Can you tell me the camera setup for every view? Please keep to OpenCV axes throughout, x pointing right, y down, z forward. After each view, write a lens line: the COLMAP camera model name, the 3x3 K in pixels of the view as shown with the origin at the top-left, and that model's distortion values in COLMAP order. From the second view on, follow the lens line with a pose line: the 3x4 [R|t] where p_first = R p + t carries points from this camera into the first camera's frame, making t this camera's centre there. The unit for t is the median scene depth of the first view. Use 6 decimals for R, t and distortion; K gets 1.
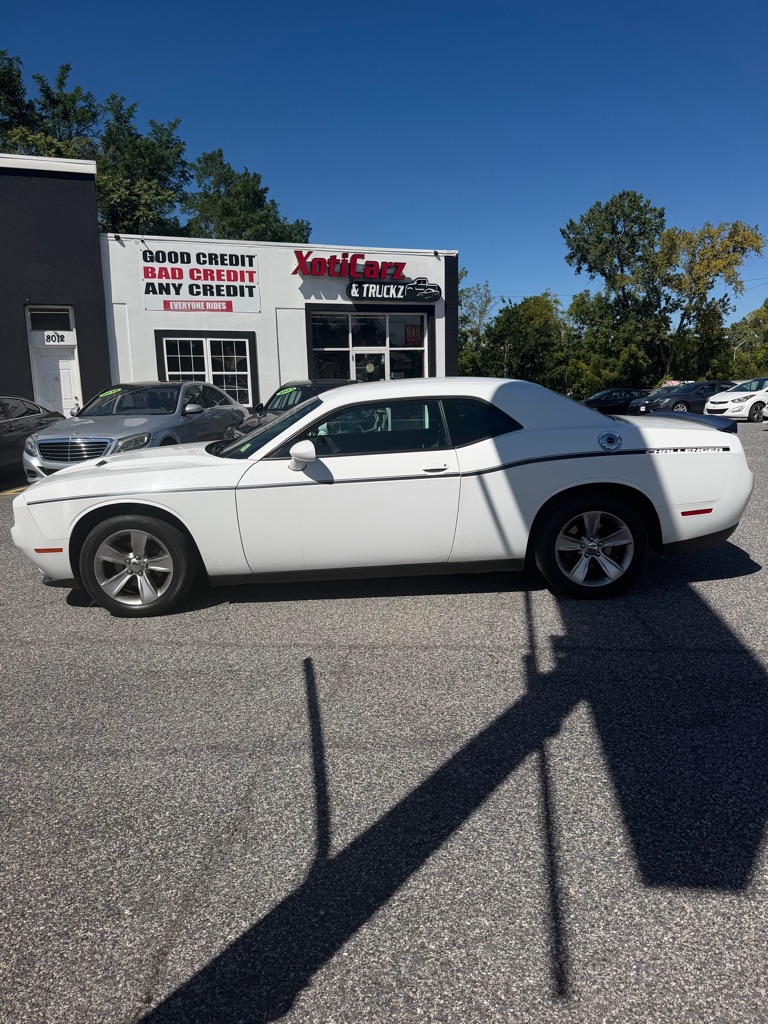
lens RADIAL K [[775.3, 0, 389.6], [0, 775.3, 534.8], [0, 0, 1]] dist [0.018597, -0.031882]
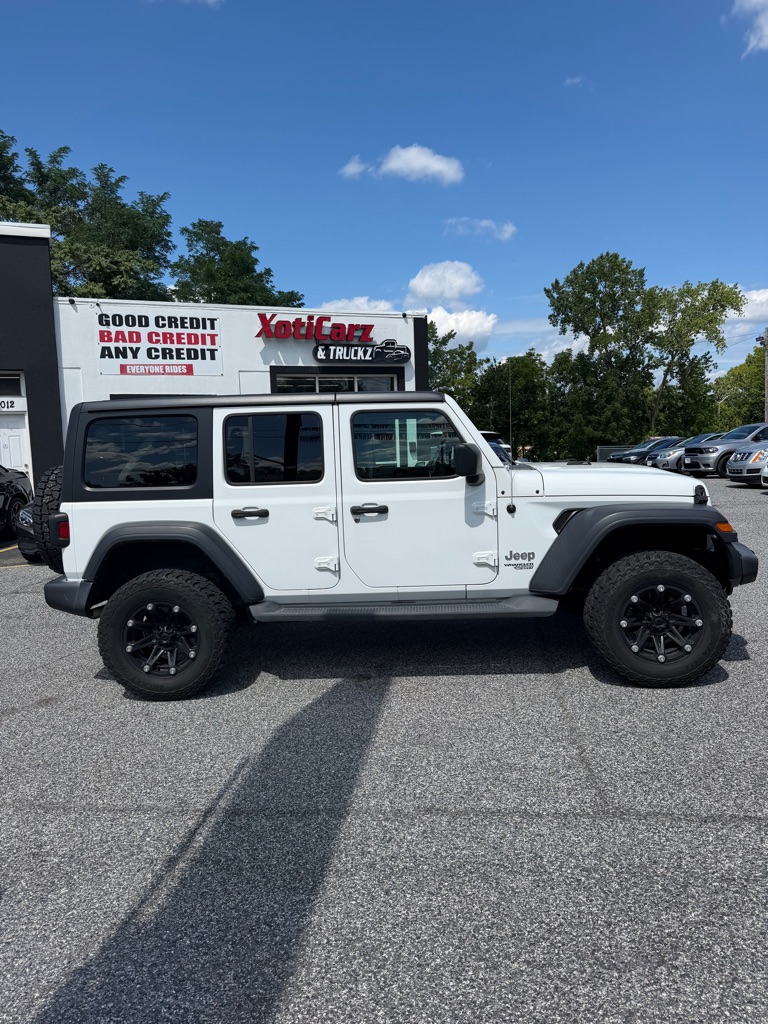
lens RADIAL K [[767.3, 0, 392.4], [0, 767.3, 518.8], [0, 0, 1]] dist [0.048756, -0.069926]
pose [[0.999919, -0.010149, 0.007733, 0.037058], [0.010792, 0.996032, -0.088342, -0.021392], [-0.006806, 0.088418, 0.996060, 0.057267]]
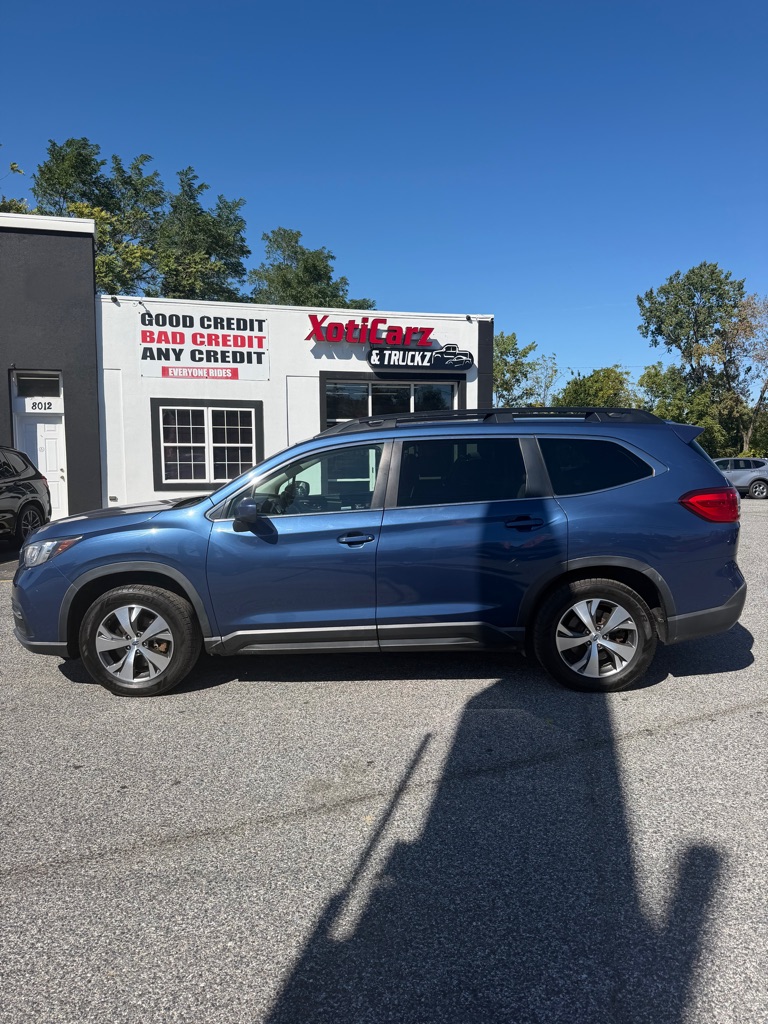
lens RADIAL K [[747.2, 0, 381.8], [0, 747.2, 516.8], [0, 0, 1]] dist [0.063836, -0.001601]
pose [[0.992896, 0.026385, -0.116022, 0.073285], [-0.038325, 0.994055, -0.101912, -0.042485], [0.112643, 0.105635, 0.988004, 0.161874]]
